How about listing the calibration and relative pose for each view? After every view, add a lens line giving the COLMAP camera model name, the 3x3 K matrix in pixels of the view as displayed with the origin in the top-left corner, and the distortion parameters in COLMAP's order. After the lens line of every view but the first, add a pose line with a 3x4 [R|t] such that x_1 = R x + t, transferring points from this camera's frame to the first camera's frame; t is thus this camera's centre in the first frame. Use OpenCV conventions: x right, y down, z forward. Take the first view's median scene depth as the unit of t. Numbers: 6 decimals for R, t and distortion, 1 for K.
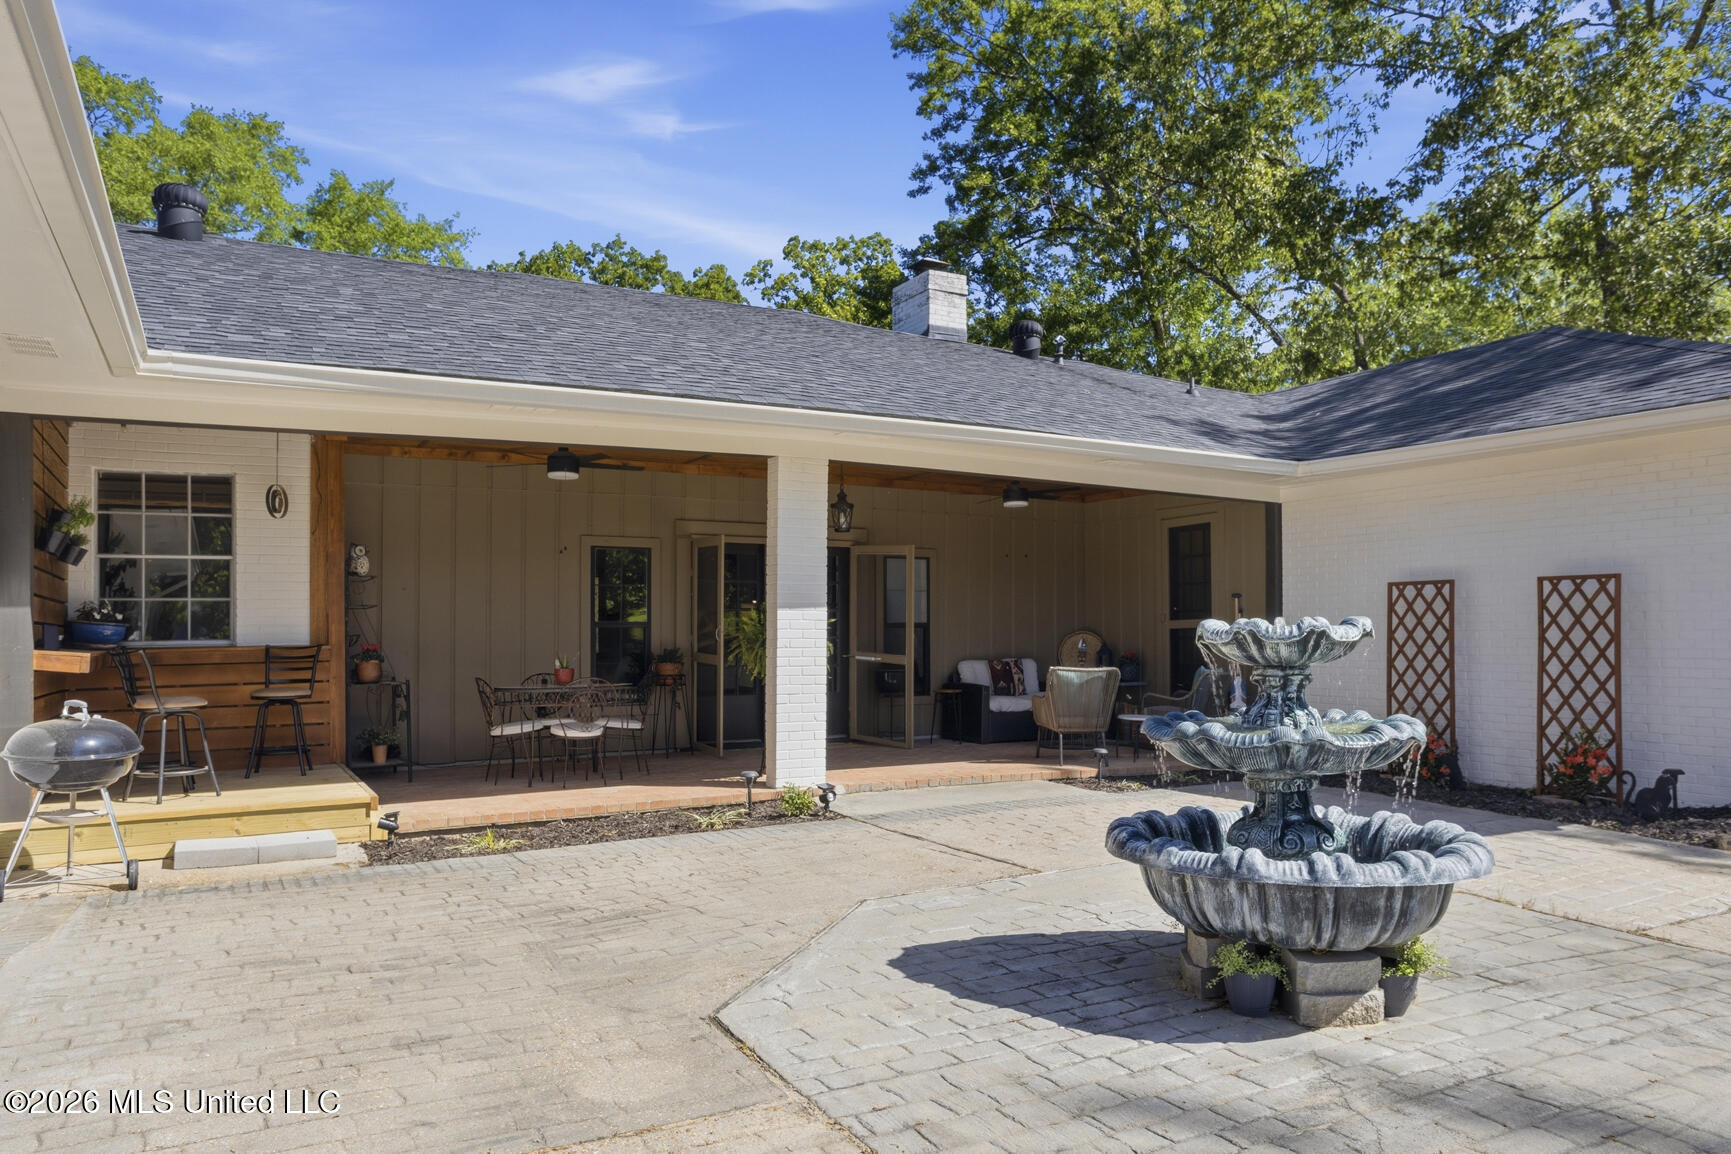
lens RADIAL K [[1146.4, 0, 866.5], [0, 1146.4, 540.5], [0, 0, 1]] dist [-0.002921, -0.000127]
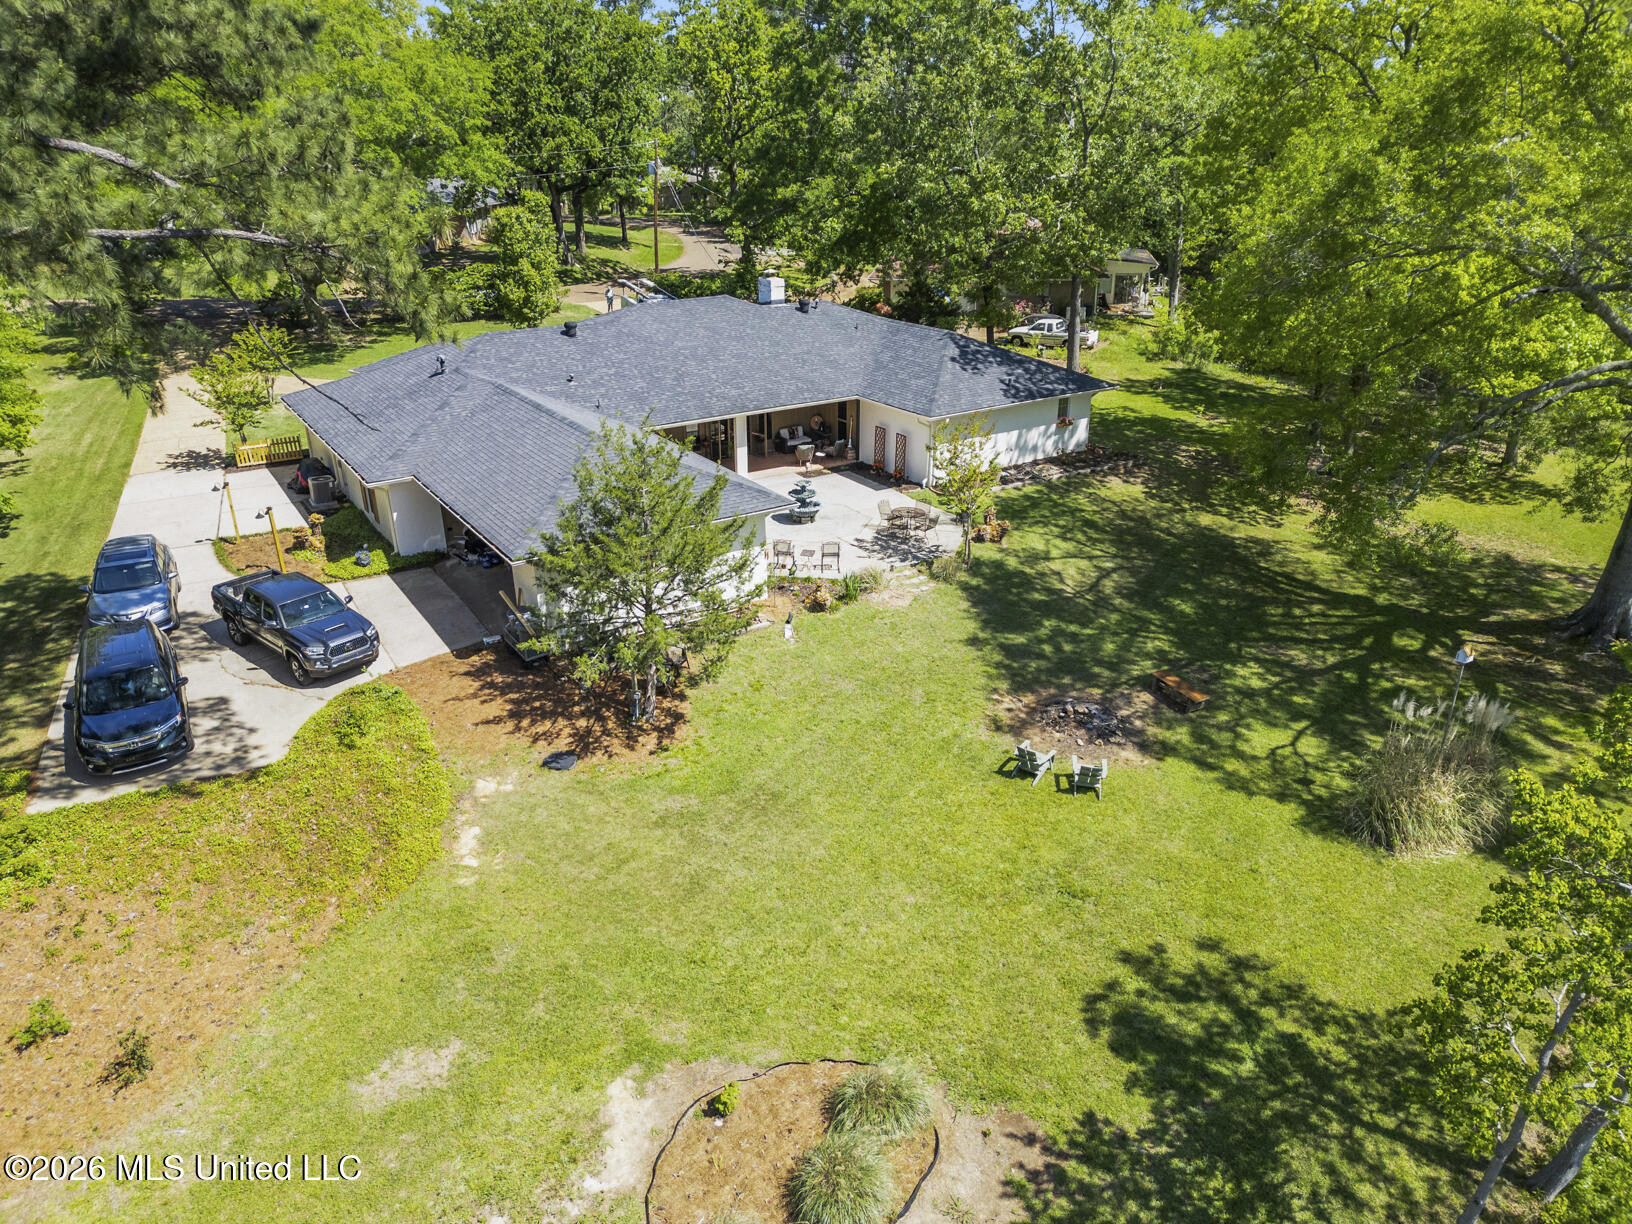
lens RADIAL K [[1138.9, 0, 818.9], [0, 1138.9, 615.5], [0, 0, 1]] dist [0.111940, -0.122440]
pose [[0.998534, -0.026561, 0.047164, 0.022756], [0.002474, 0.892812, 0.450423, -1.411815], [-0.054072, -0.449646, 0.891568, -3.527255]]
